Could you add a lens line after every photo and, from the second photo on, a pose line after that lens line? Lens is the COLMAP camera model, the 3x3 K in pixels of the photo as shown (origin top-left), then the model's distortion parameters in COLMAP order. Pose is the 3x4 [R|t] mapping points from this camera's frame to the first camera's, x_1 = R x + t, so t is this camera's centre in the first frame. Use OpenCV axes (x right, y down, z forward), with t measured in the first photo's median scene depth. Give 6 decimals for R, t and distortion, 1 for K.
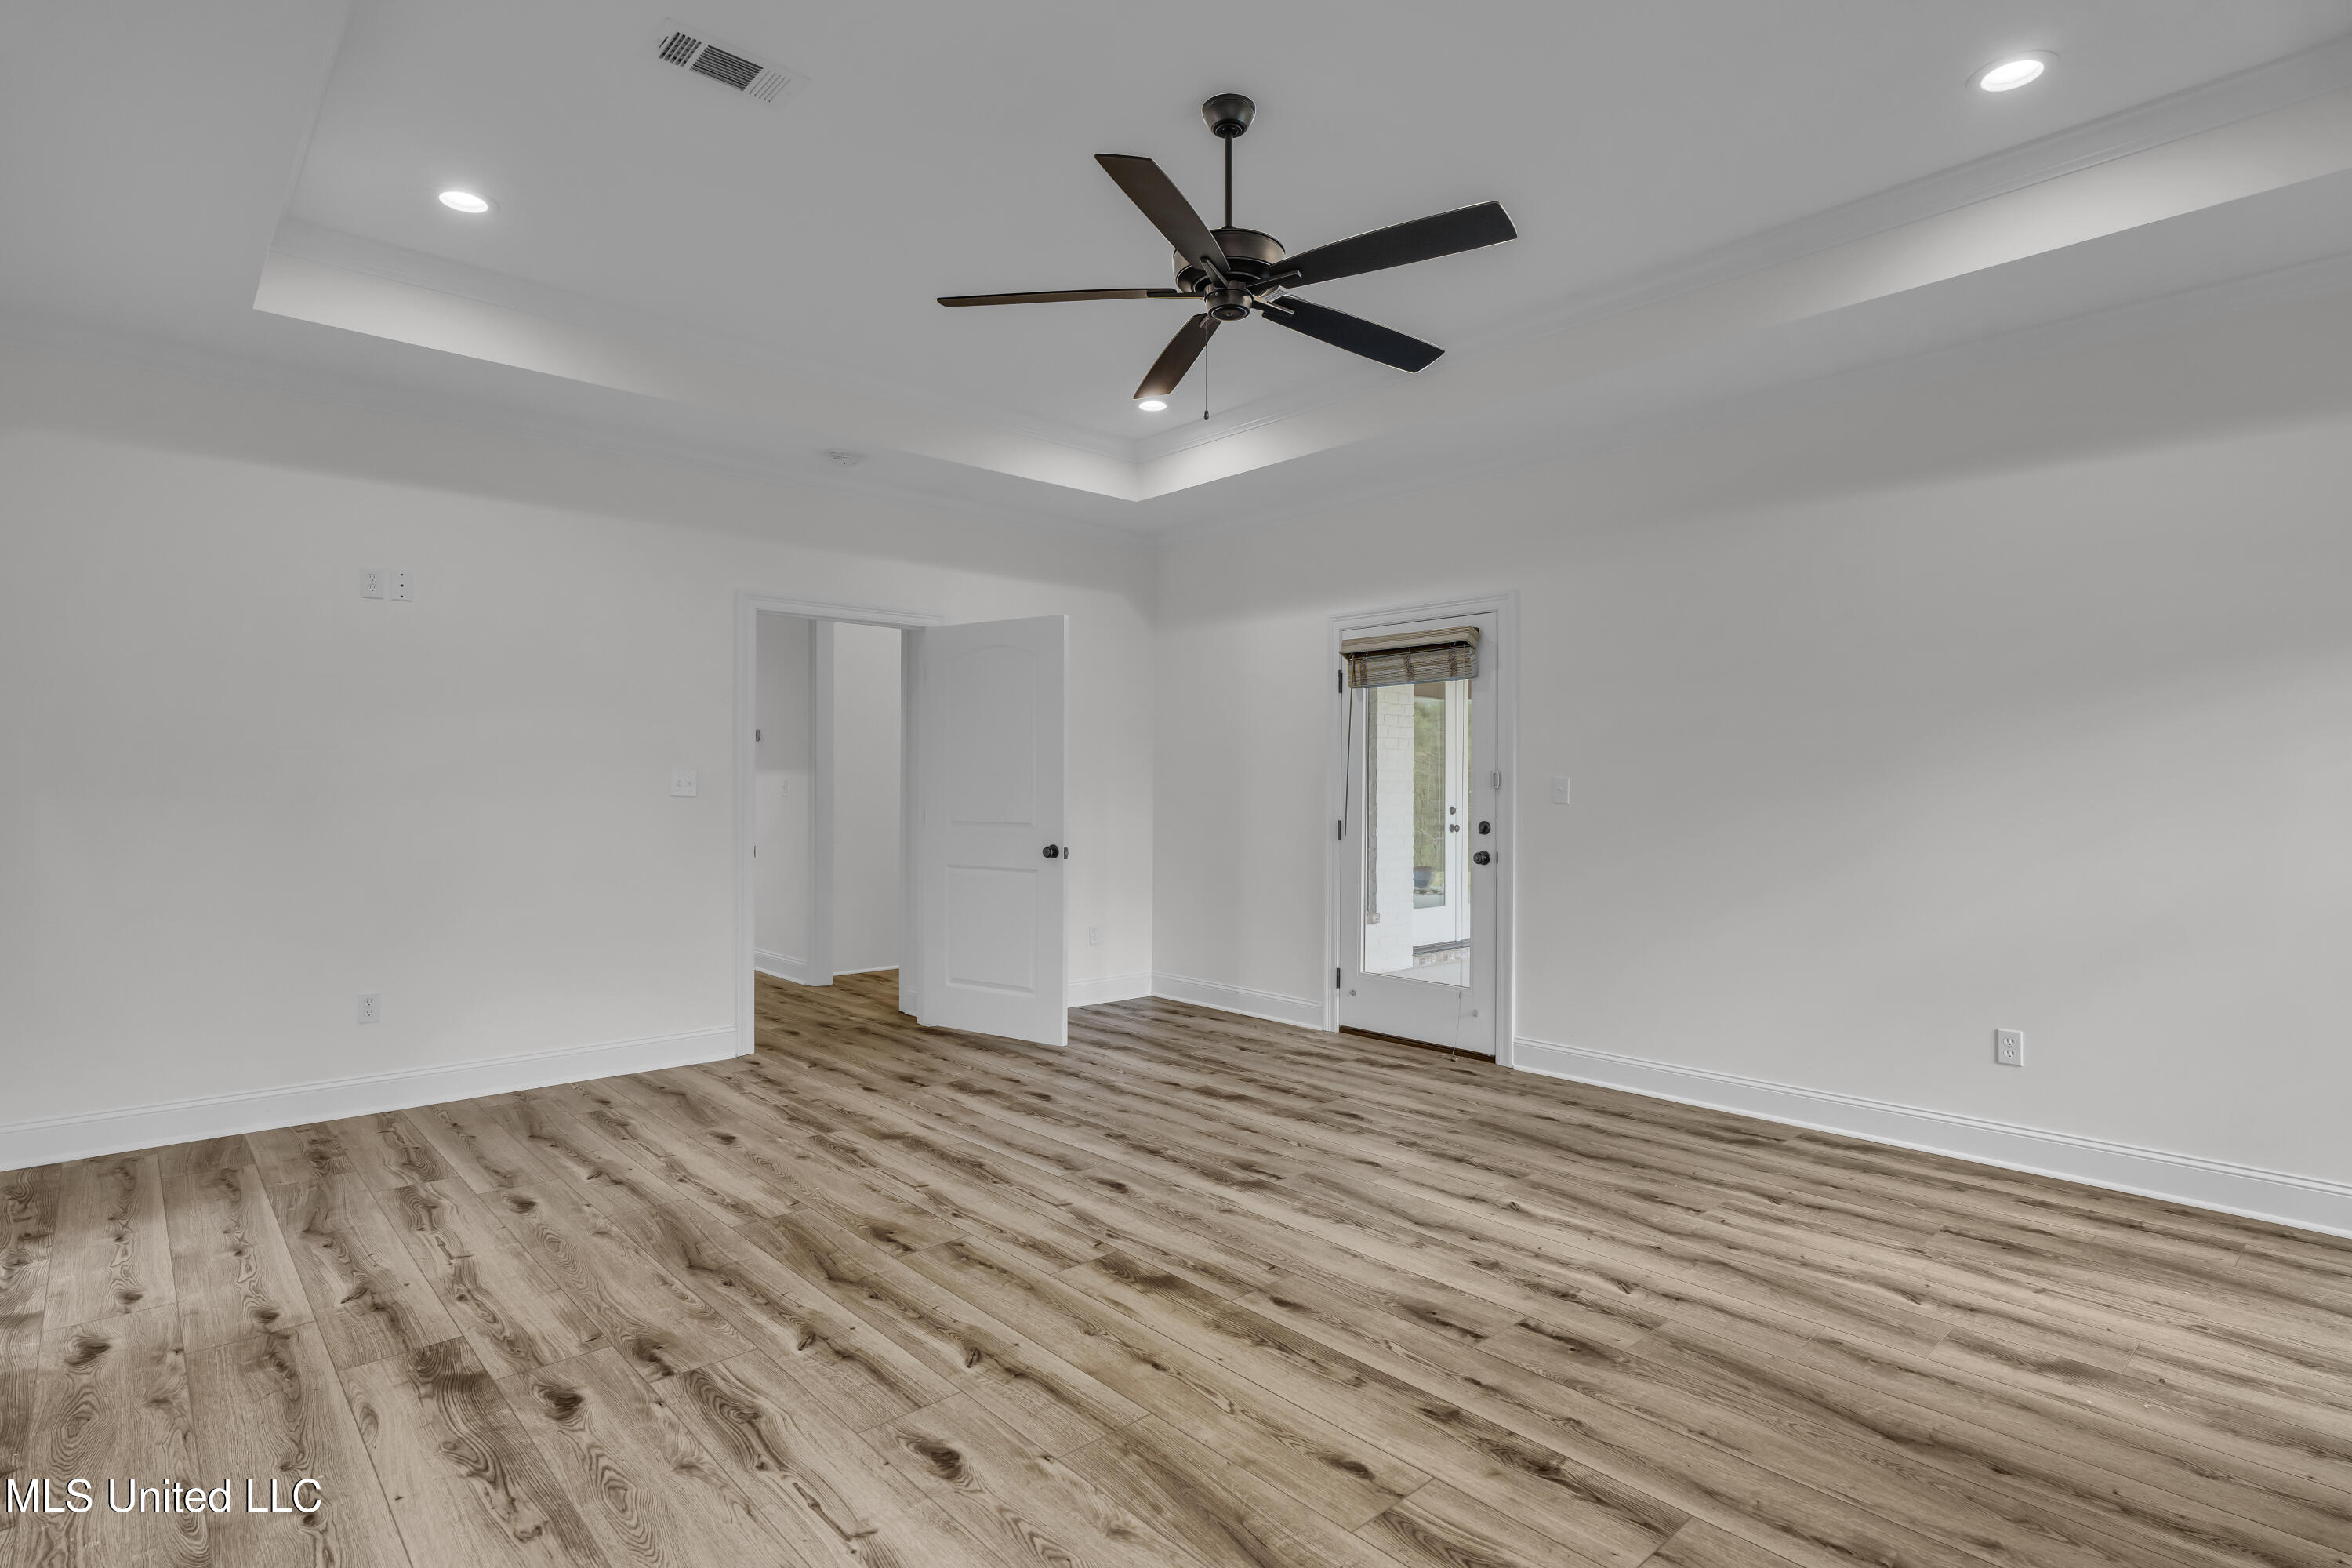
lens RADIAL K [[1177.2, 0, 1169.7], [0, 1177.2, 785.3], [0, 0, 1]] dist [0.000239, 0.000098]
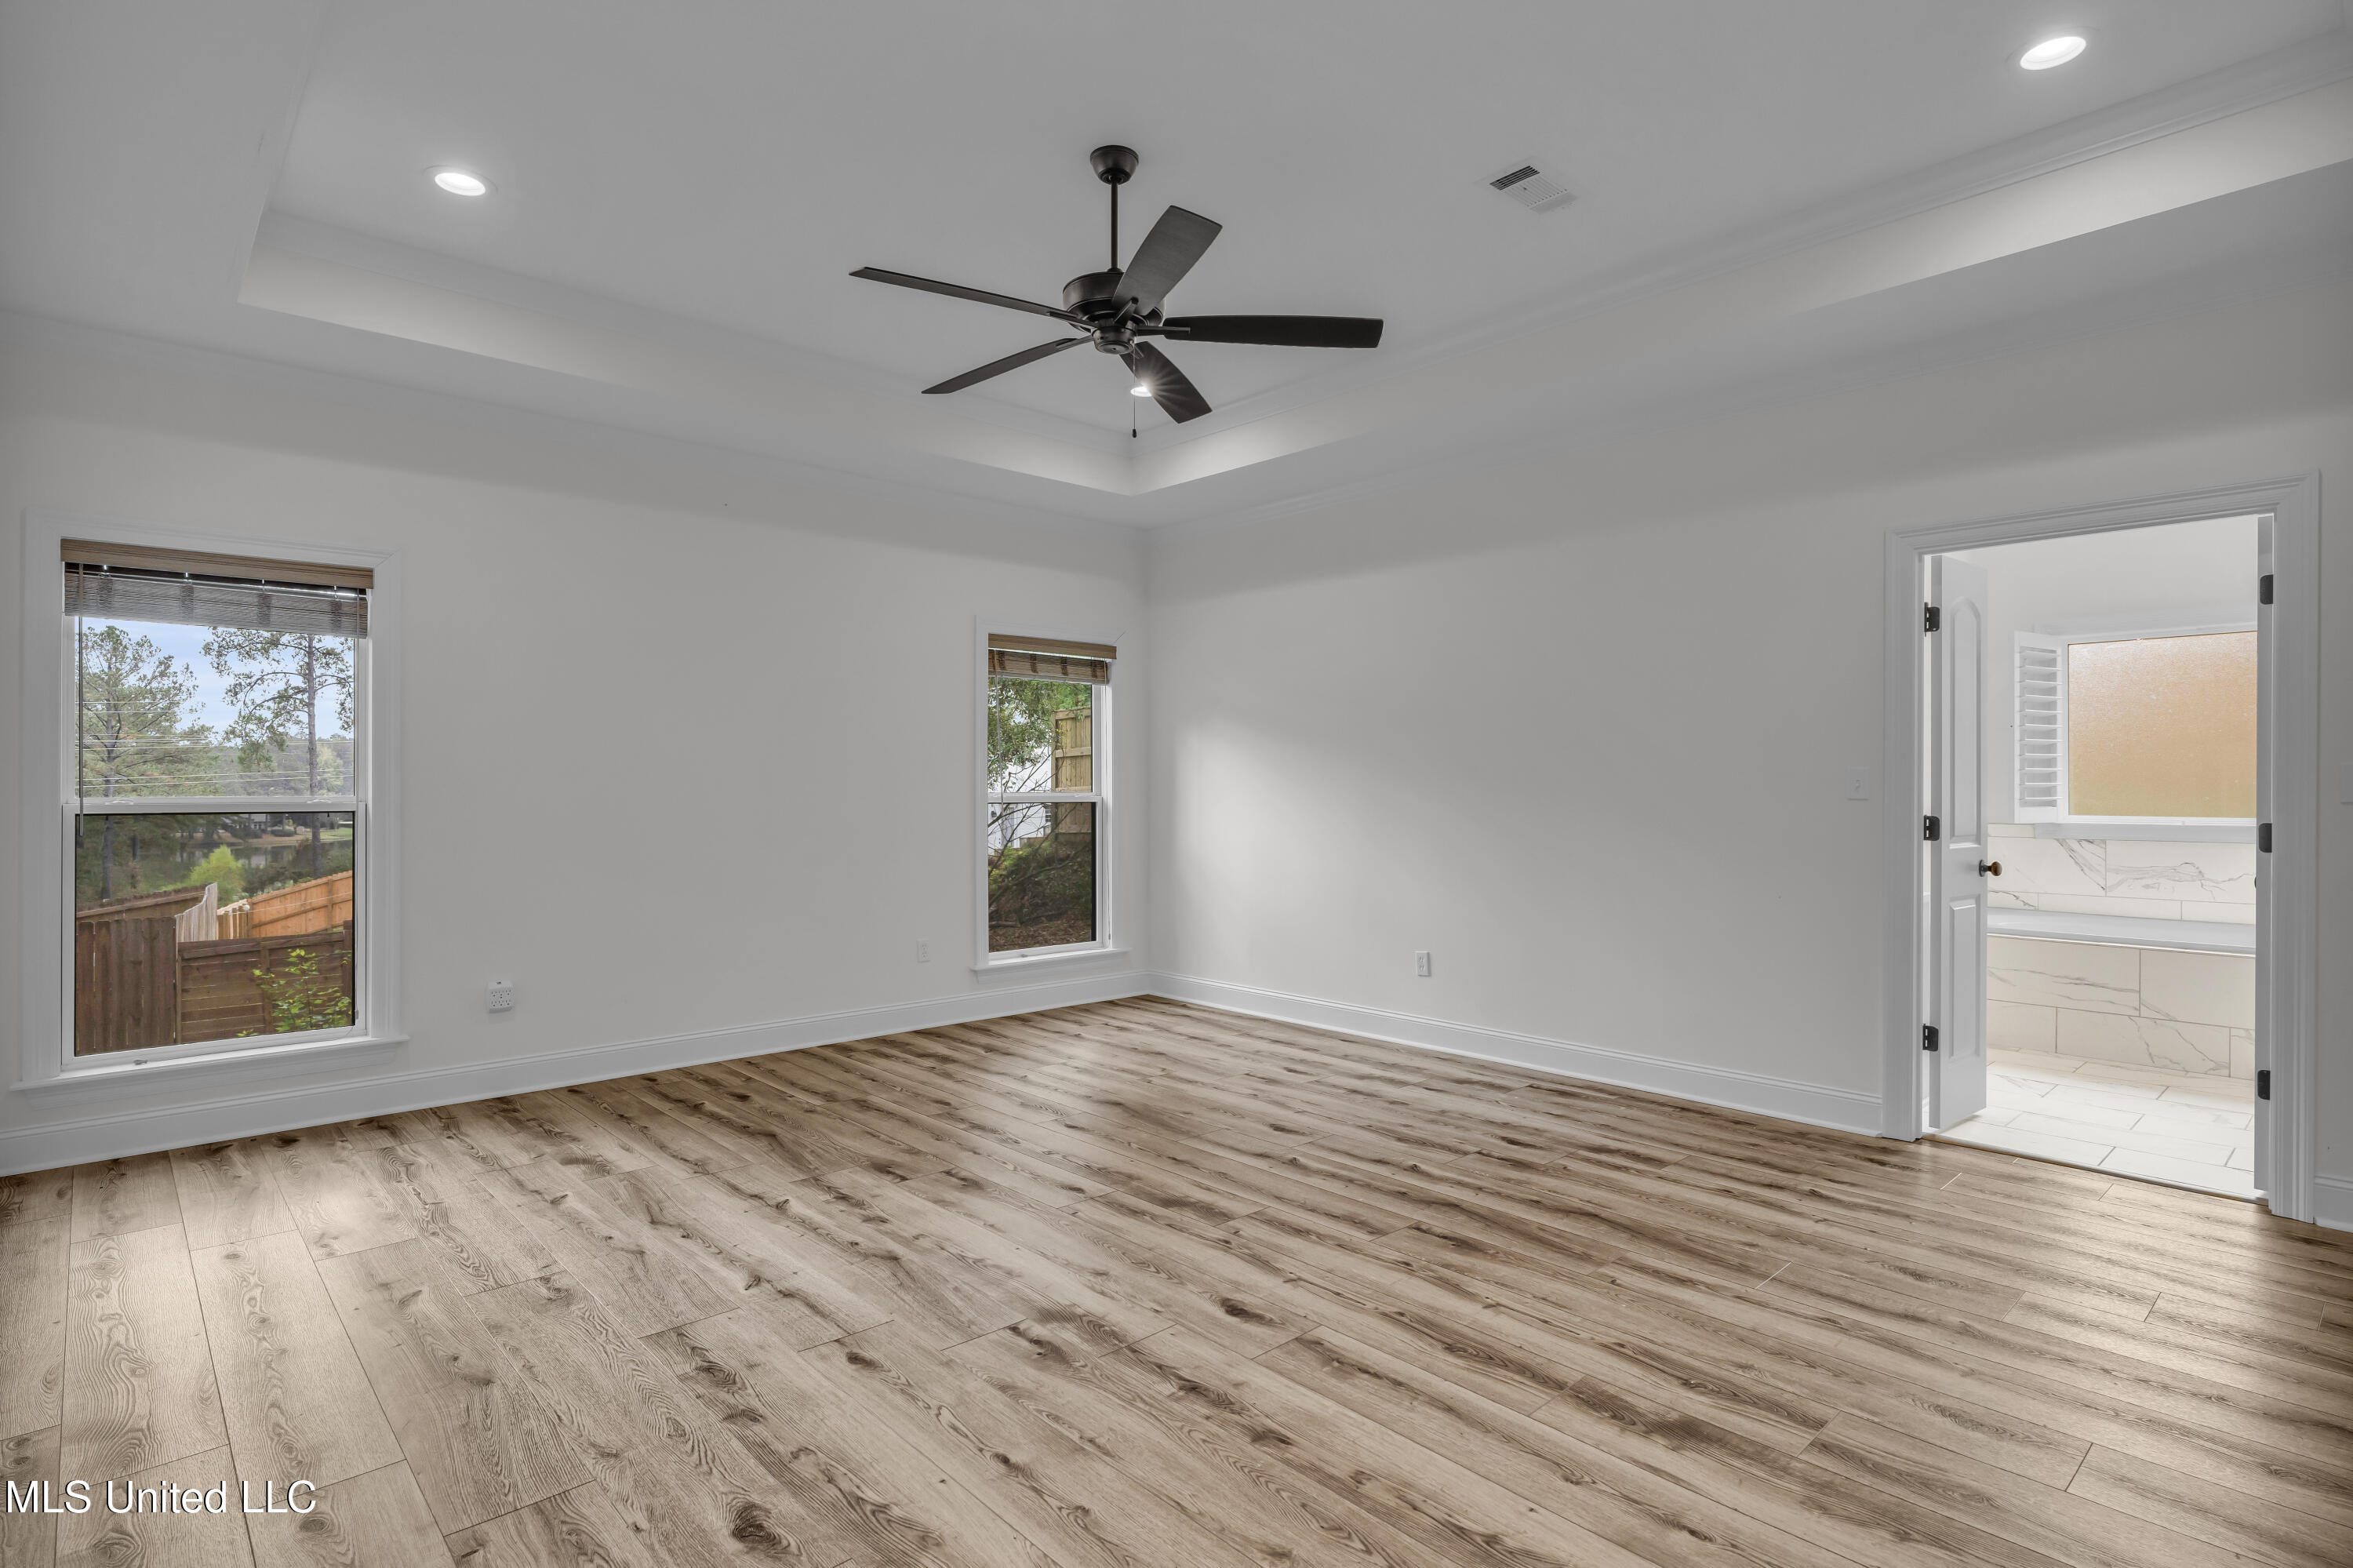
lens RADIAL K [[1177.7, 0, 1175.2], [0, 1177.7, 787.4], [0, 0, 1]] dist [0.000239, 0.000098]
pose [[-0.999939, -0.004315, -0.010162, 0.004443], [-0.004287, 0.999987, -0.002762, 0.008242], [0.010174, -0.002718, -0.999945, 2.113711]]
